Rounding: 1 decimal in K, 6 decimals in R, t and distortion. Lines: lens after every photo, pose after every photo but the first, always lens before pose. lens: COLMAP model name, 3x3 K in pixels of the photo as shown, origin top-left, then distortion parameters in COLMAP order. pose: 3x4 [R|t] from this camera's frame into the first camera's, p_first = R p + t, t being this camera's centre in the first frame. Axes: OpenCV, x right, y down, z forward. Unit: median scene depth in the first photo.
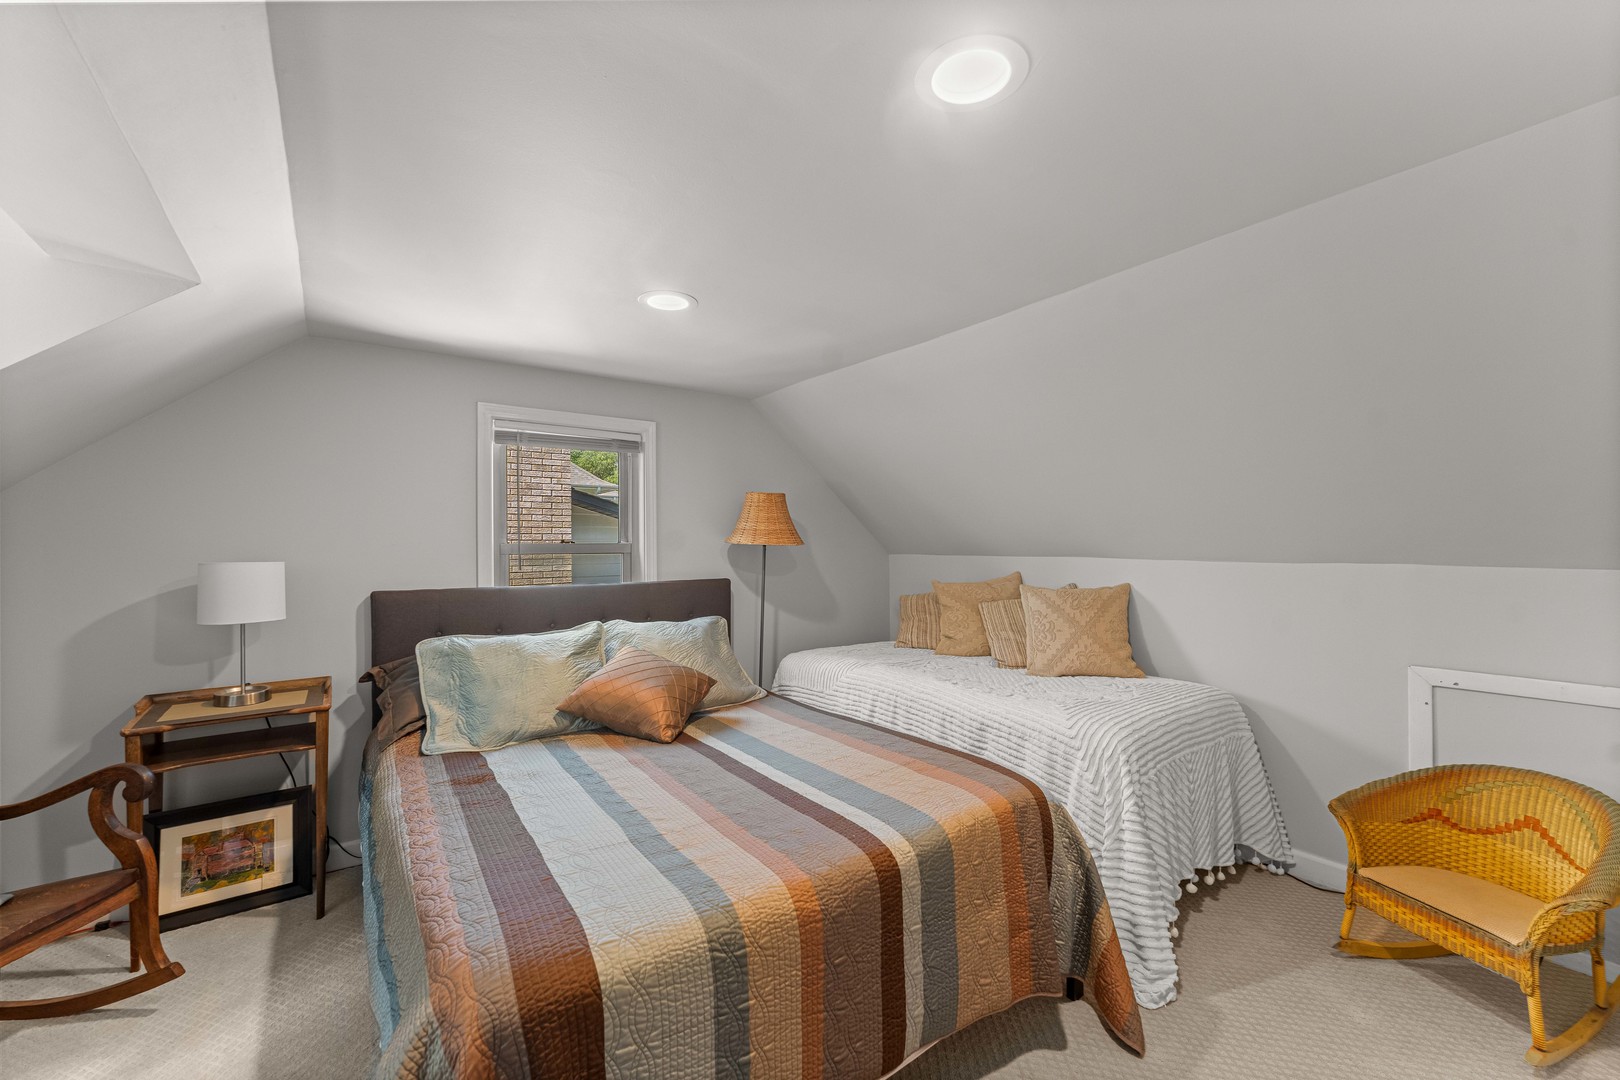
lens RADIAL K [[650.3, 0, 798.6], [0, 650.3, 515.8], [0, 0, 1]] dist [0.000426, -0.000115]
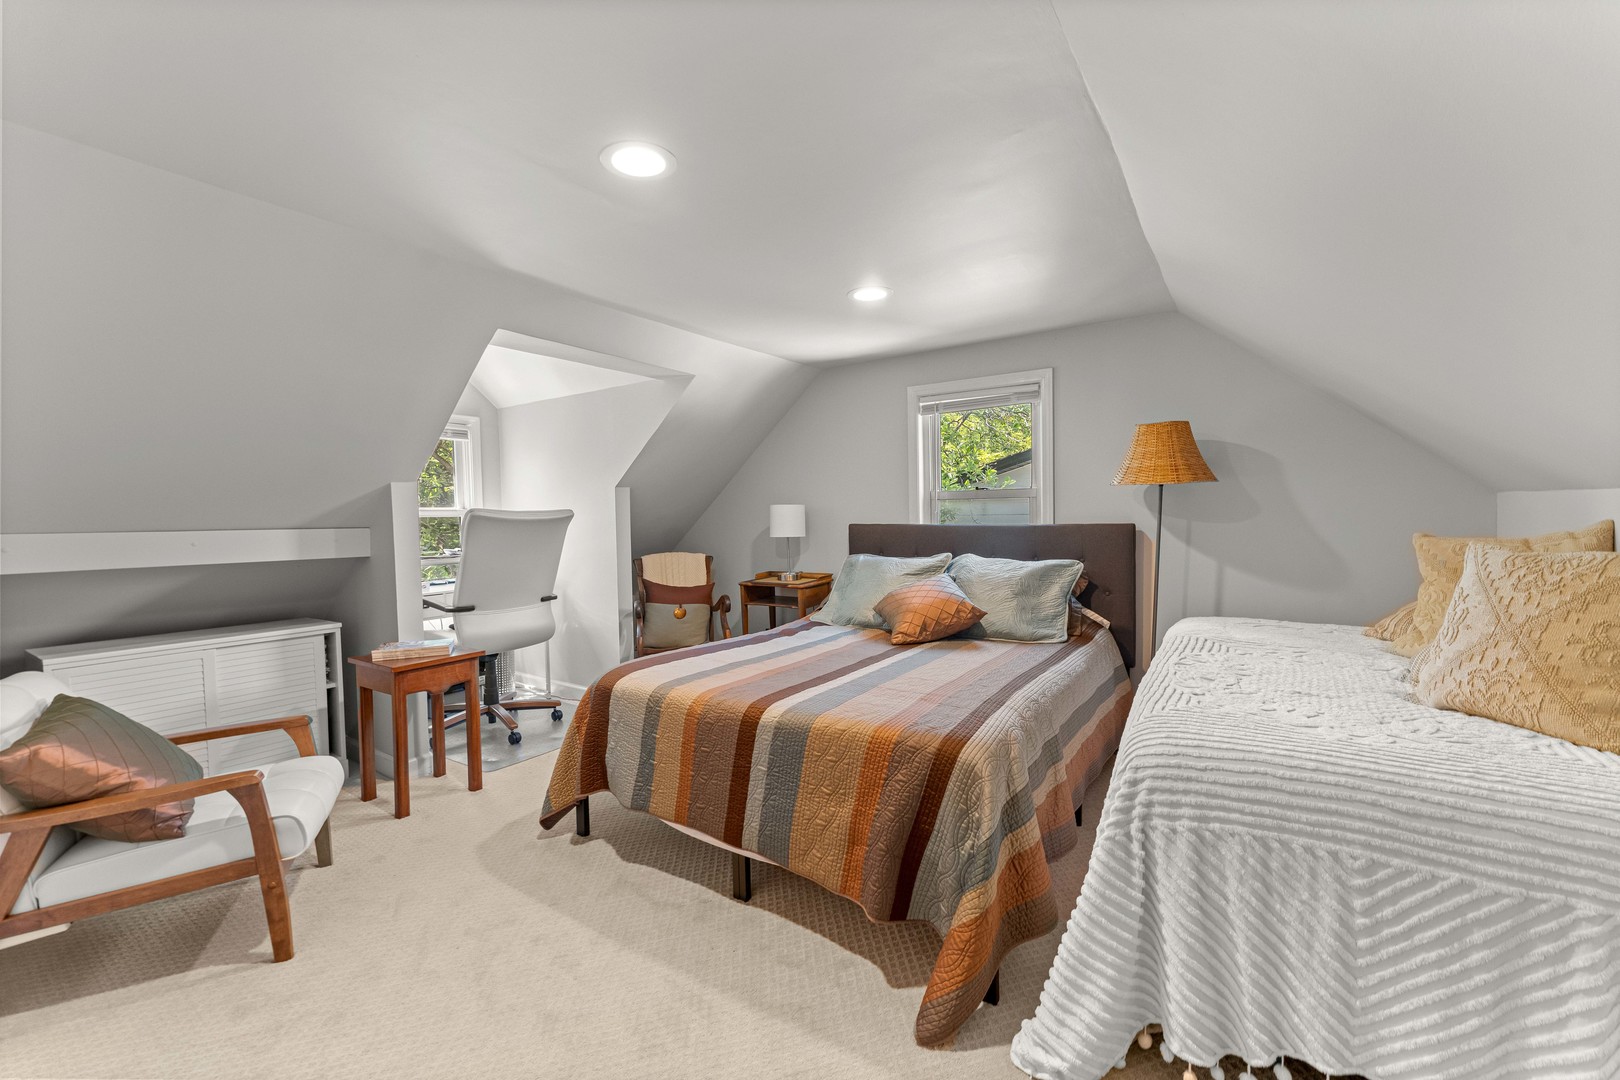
lens RADIAL K [[650.3, 0, 798.6], [0, 650.3, 515.8], [0, 0, 1]] dist [0.000426, -0.000115]
pose [[0.330417, 0.006316, -0.943814, 0.874707], [0.056483, 0.998053, 0.026453, 0.053046], [0.942144, -0.062050, 0.329417, 0.400416]]
